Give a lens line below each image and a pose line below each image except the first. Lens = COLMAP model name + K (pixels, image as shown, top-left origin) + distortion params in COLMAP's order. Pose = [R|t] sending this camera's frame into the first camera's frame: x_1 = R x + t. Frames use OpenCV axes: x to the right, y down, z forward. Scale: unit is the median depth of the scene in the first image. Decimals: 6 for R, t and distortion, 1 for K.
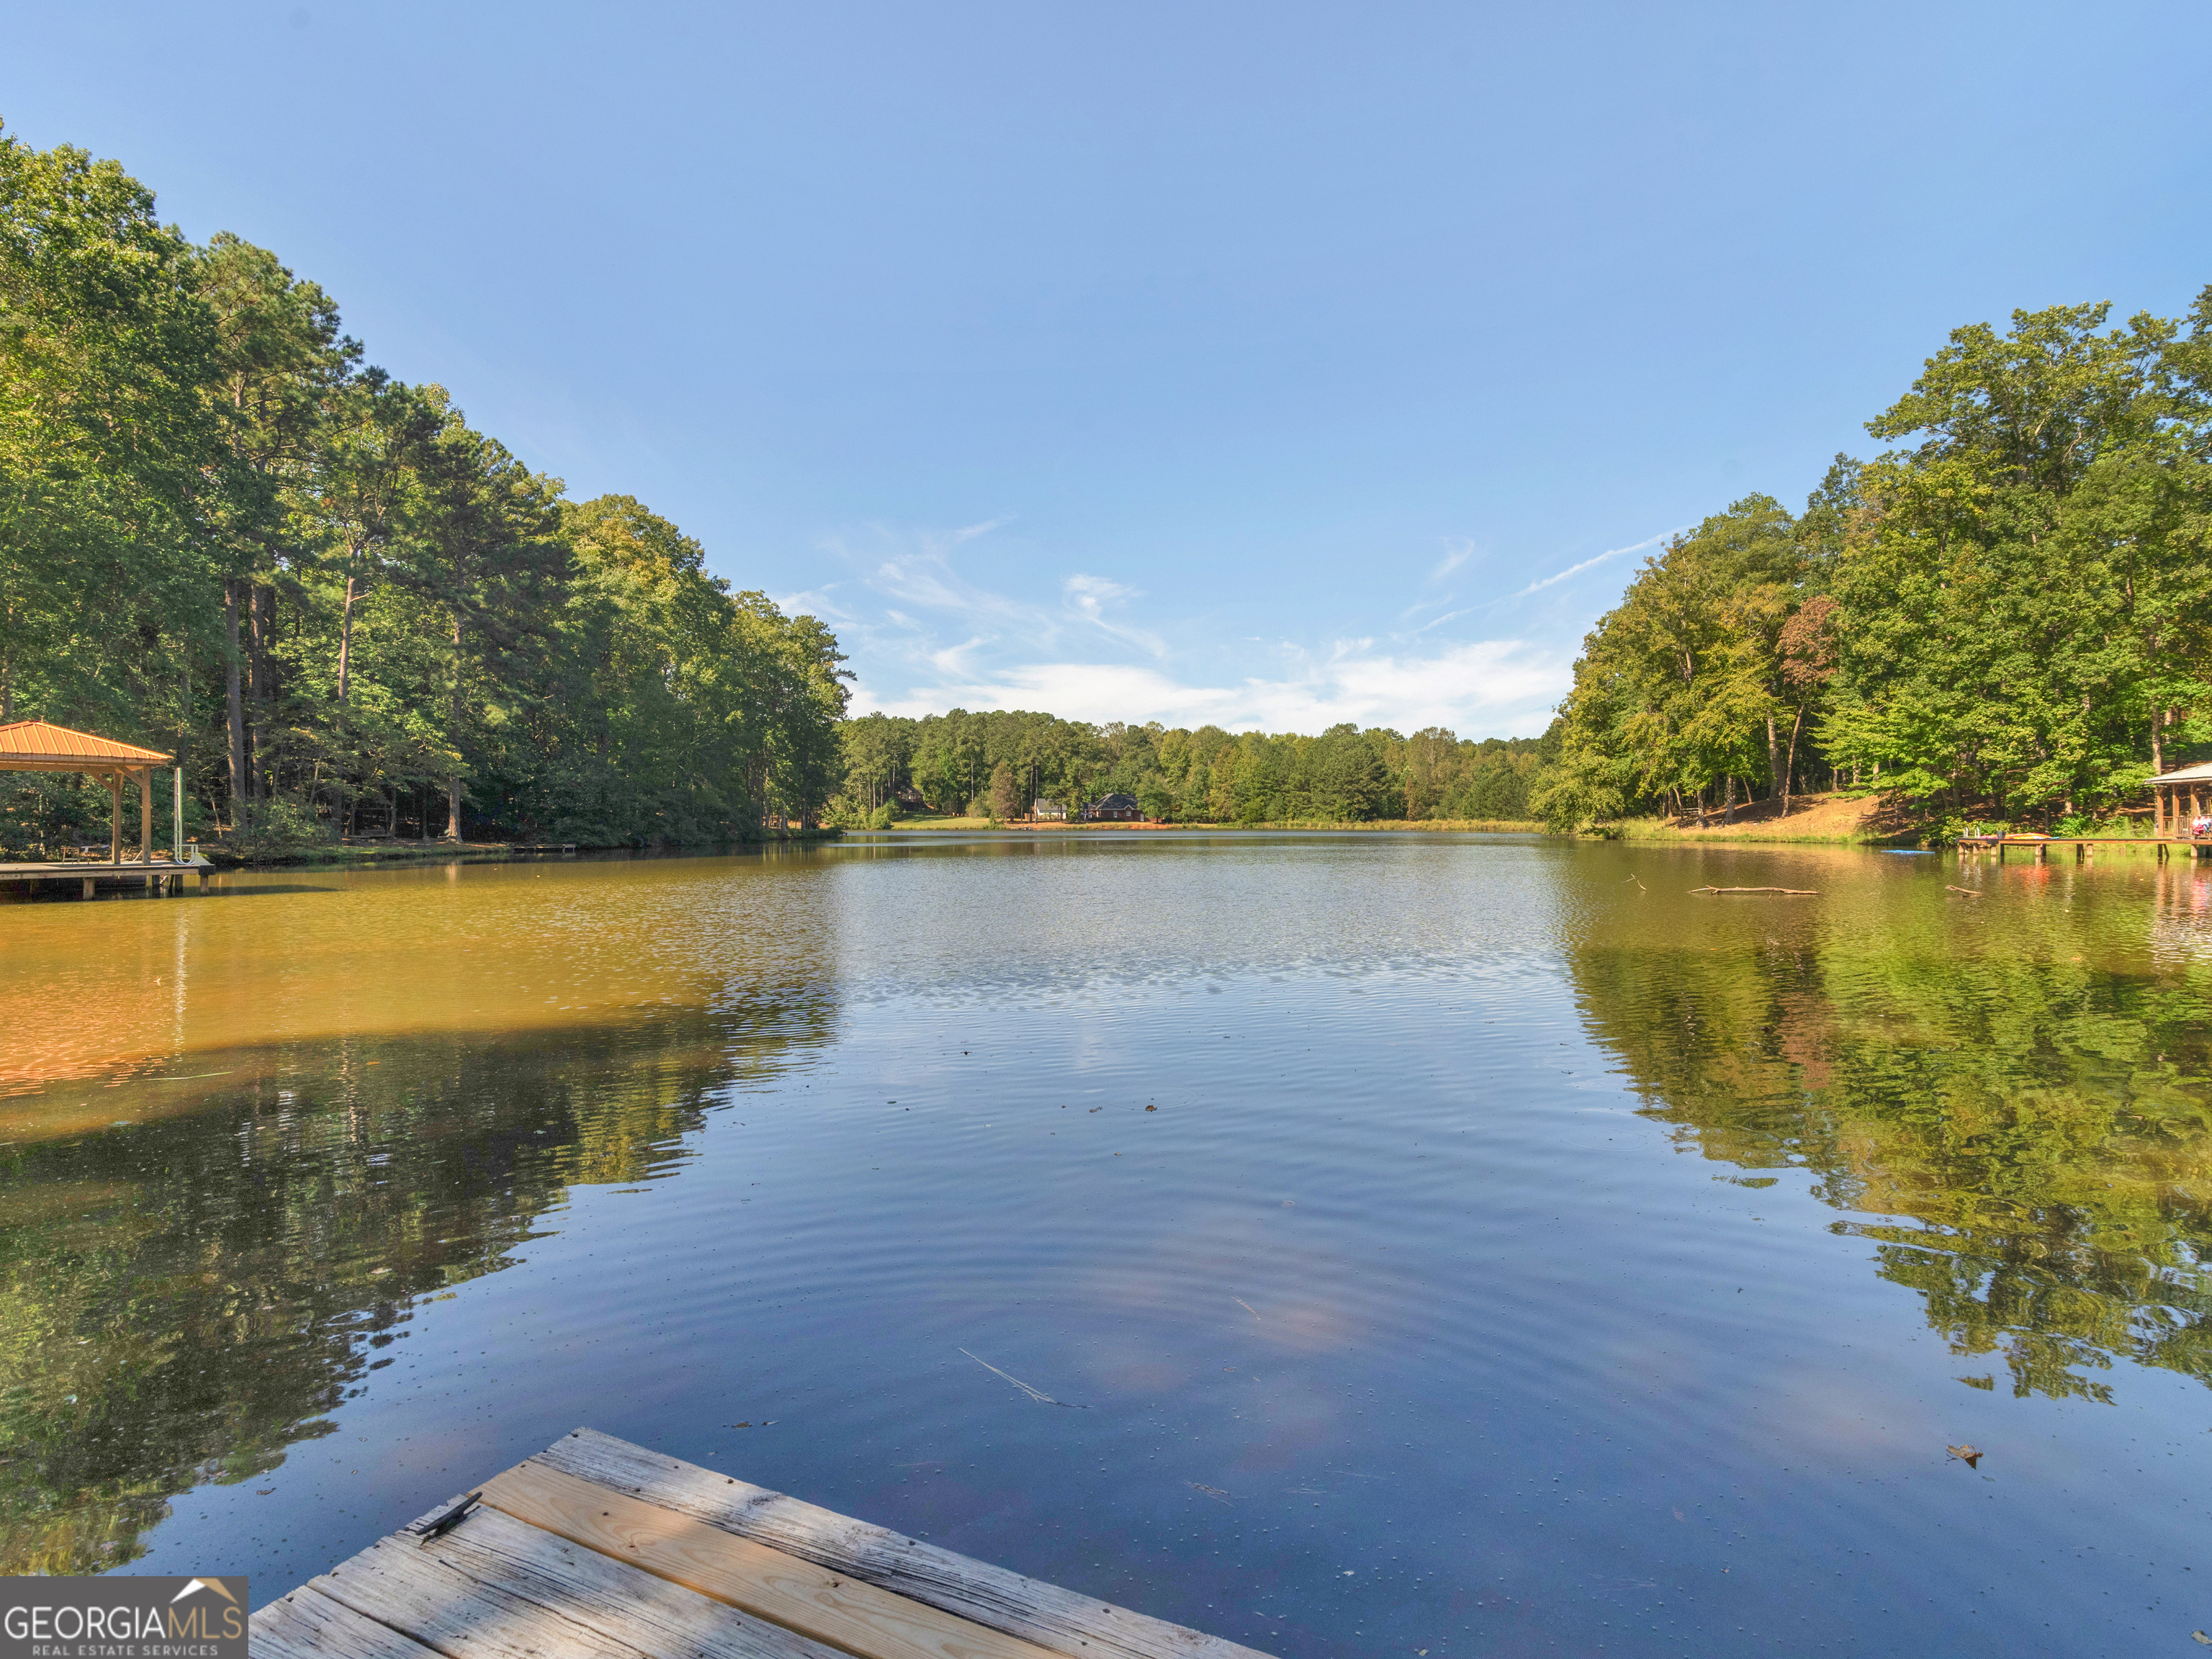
lens RADIAL K [[1114.1, 0, 1106.0], [0, 1114.1, 829.5], [0, 0, 1]] dist [-0.000192, 0.000387]
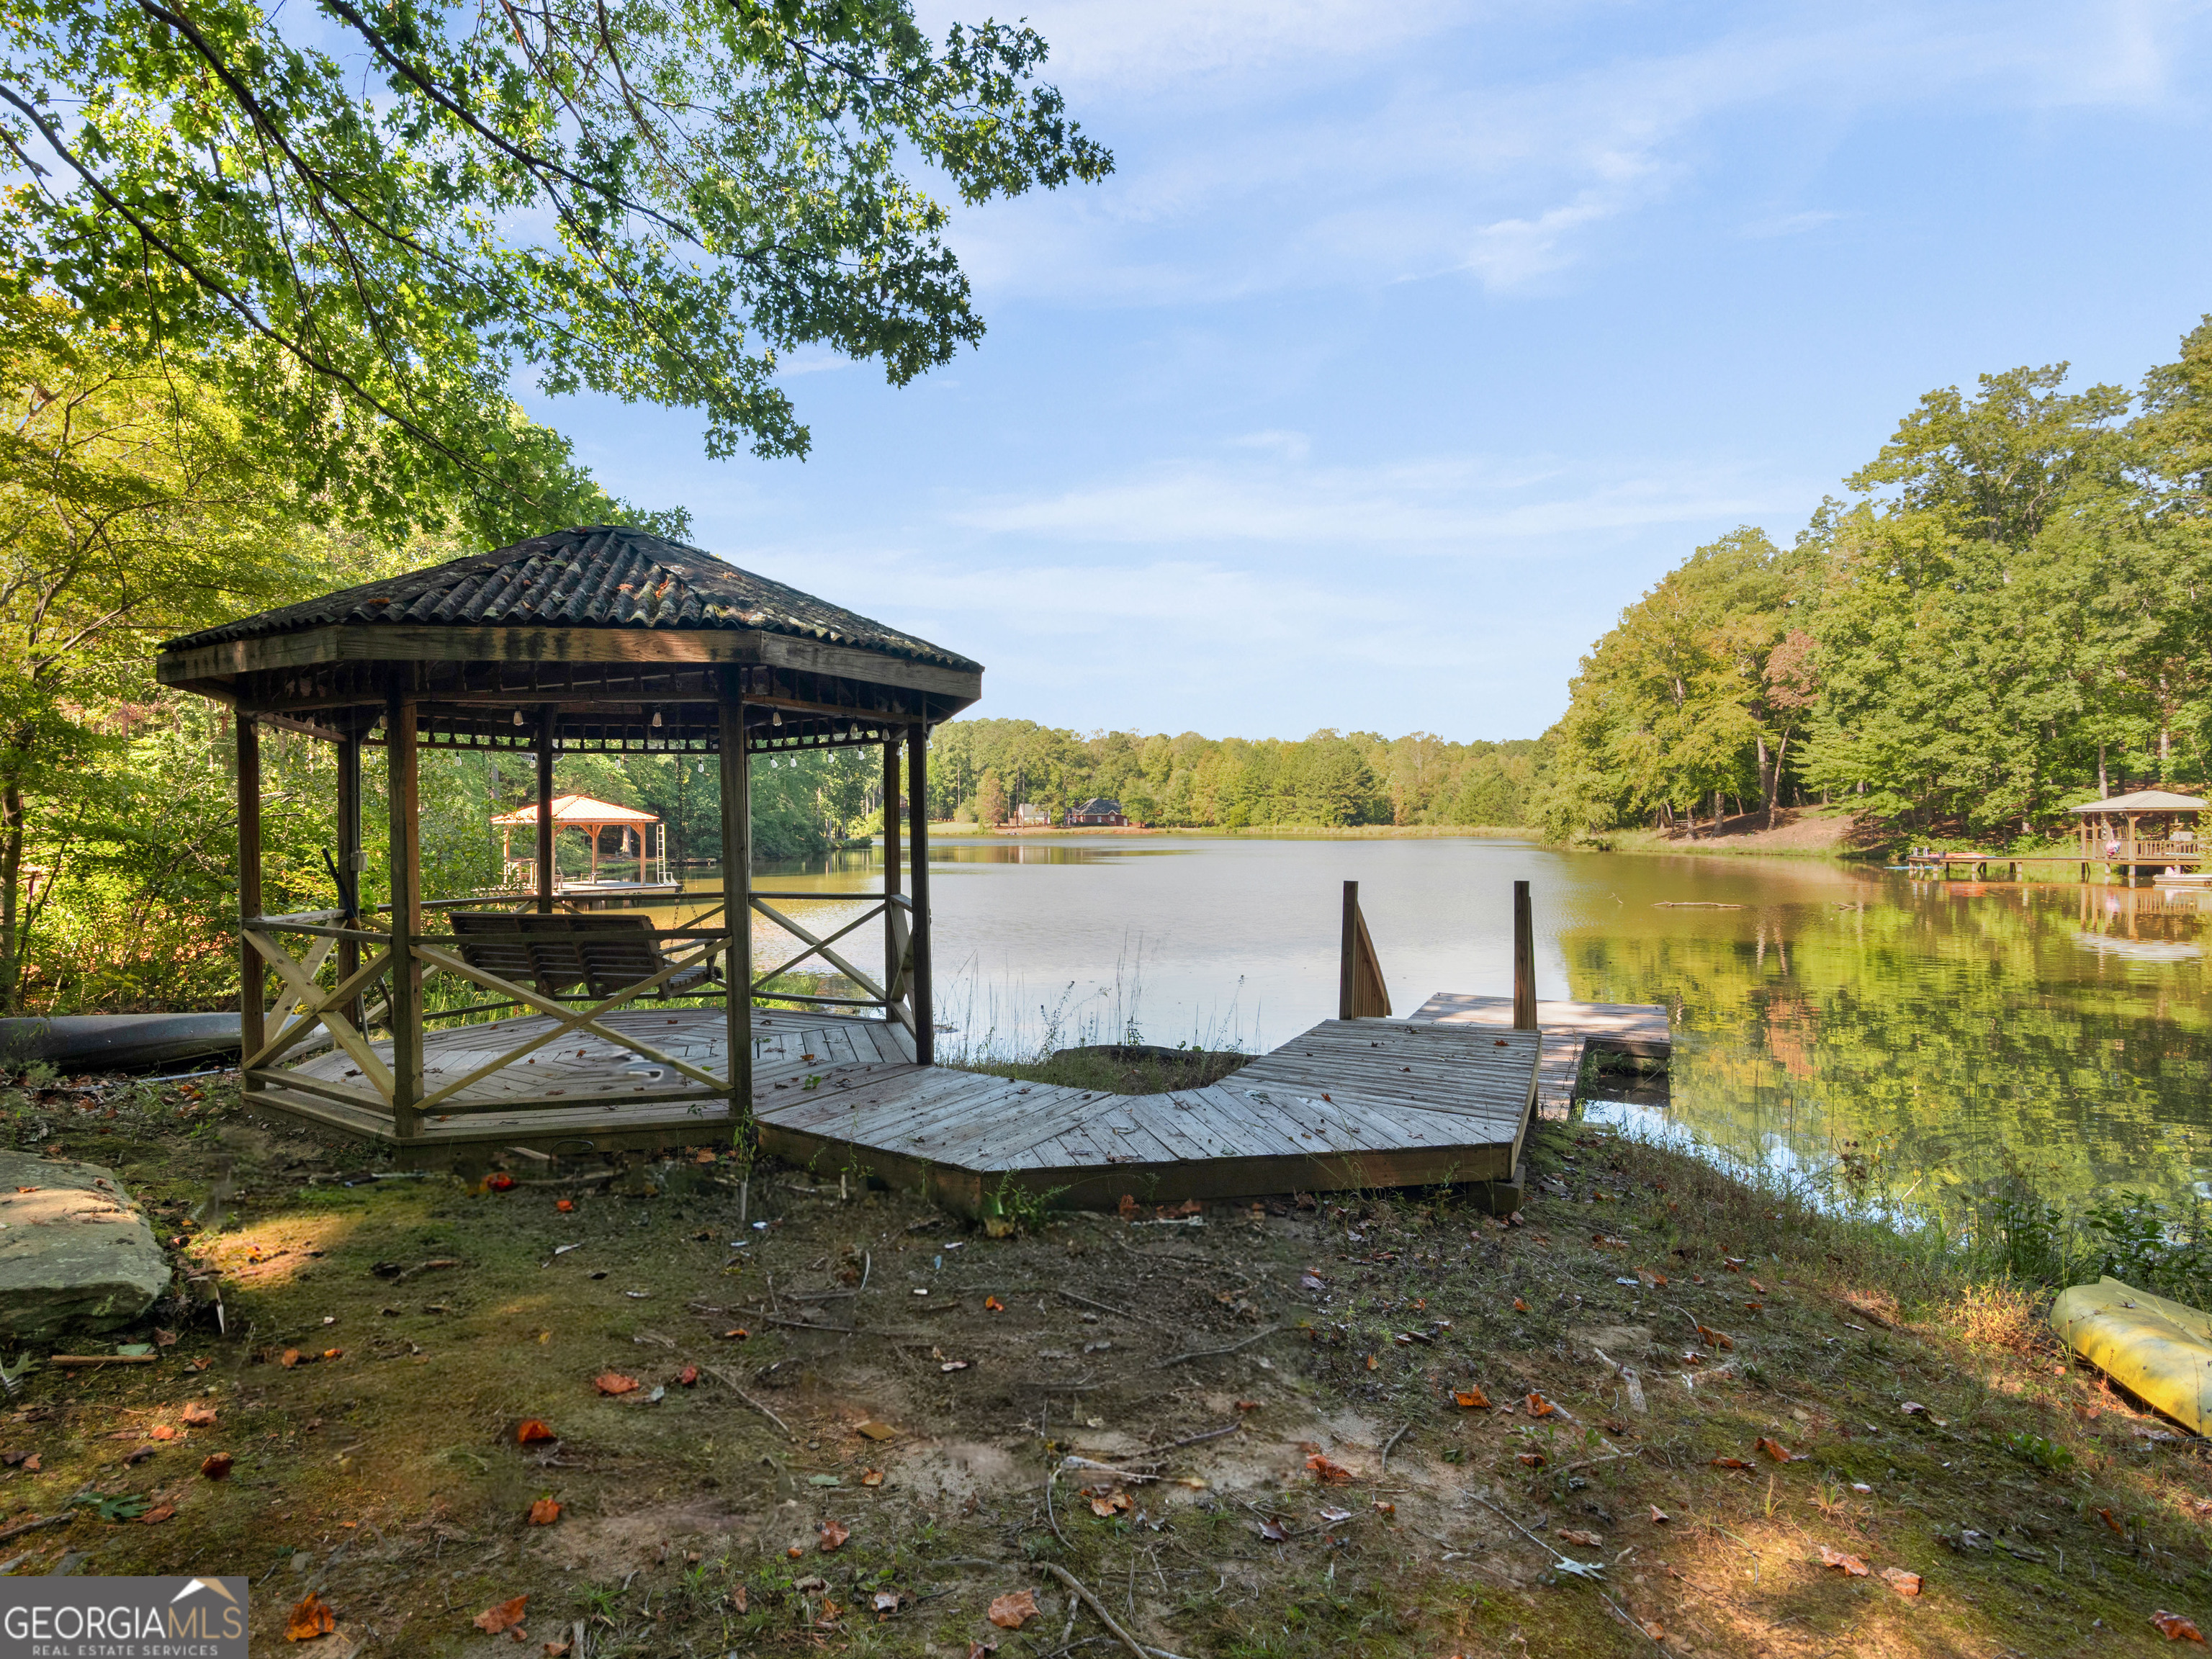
lens RADIAL K [[1128.1, 0, 970.0], [0, 1128.1, 844.0], [0, 0, 1]] dist [-0.000379, -0.000389]
pose [[0.996030, -0.001188, -0.089009, -0.071552], [0.002225, 0.999931, 0.011552, -0.012668], [0.088989, -0.011705, 0.995964, -0.166999]]
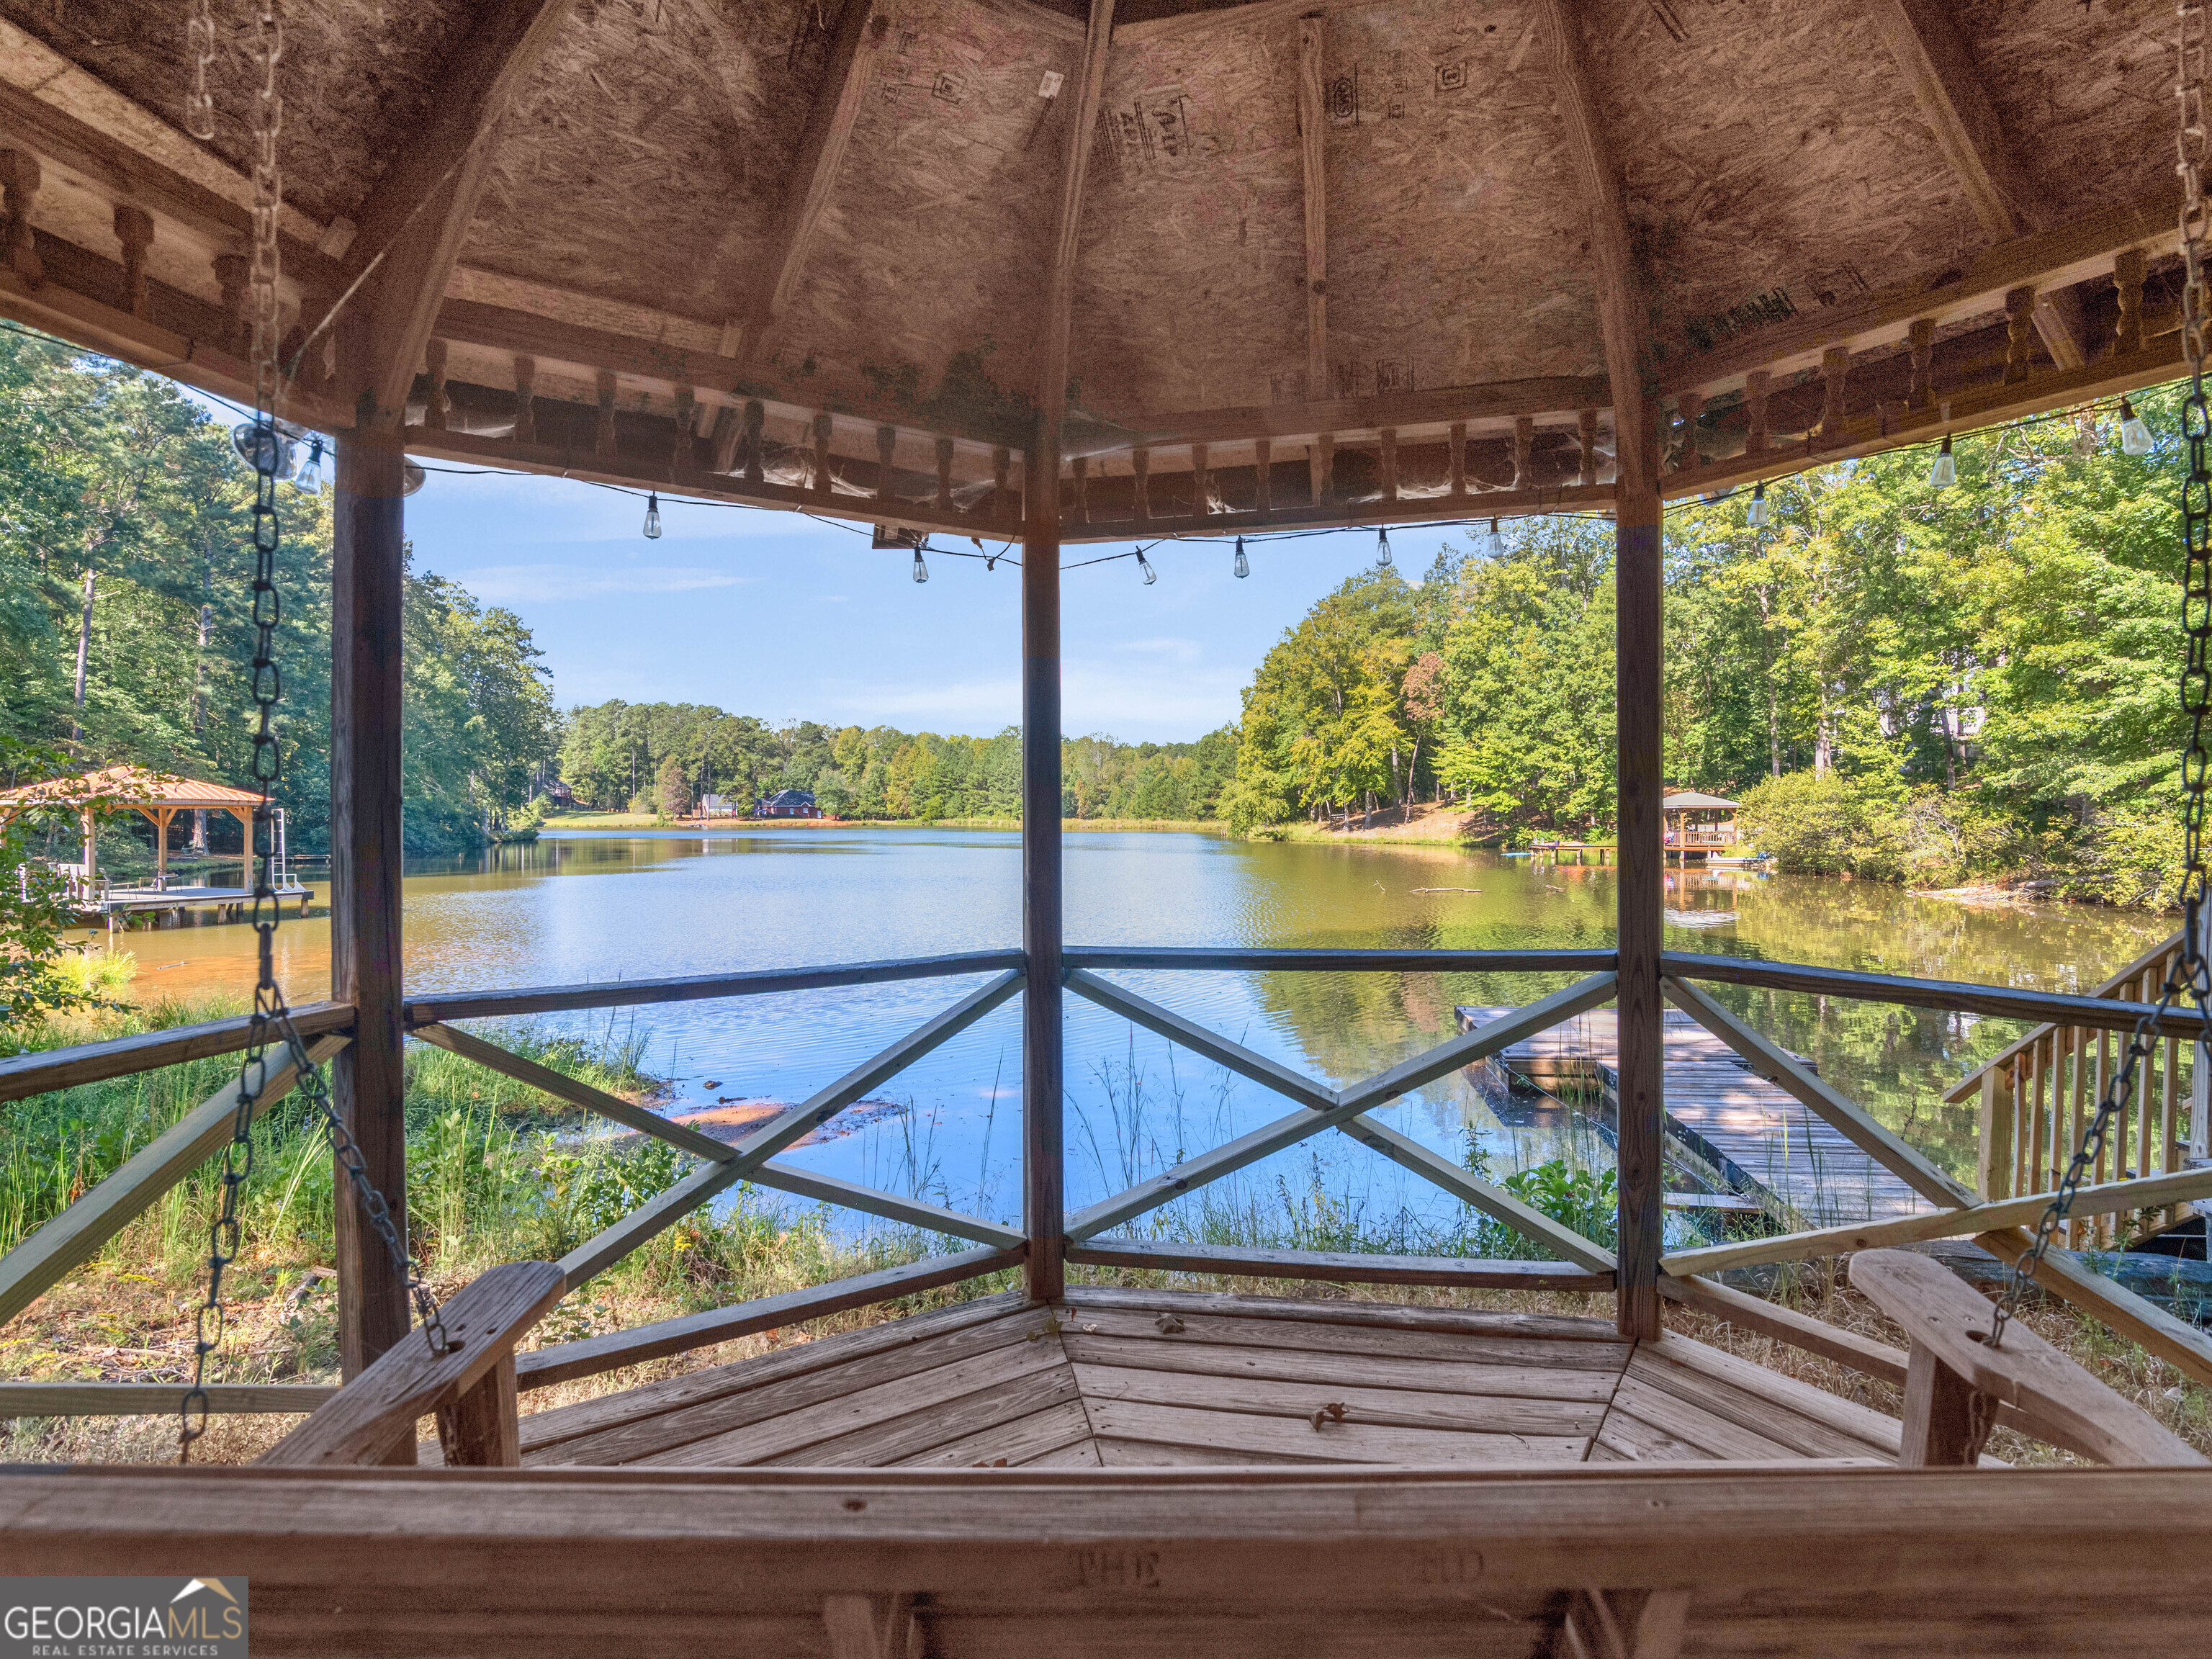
lens RADIAL K [[1114.1, 0, 1106.0], [0, 1114.1, 829.5], [0, 0, 1]] dist [-0.000192, 0.000387]
pose [[0.952714, -0.001698, 0.303864, -0.106705], [-0.000022, 0.999984, 0.005655, -0.011756], [-0.303868, -0.005394, 0.952699, -0.110522]]
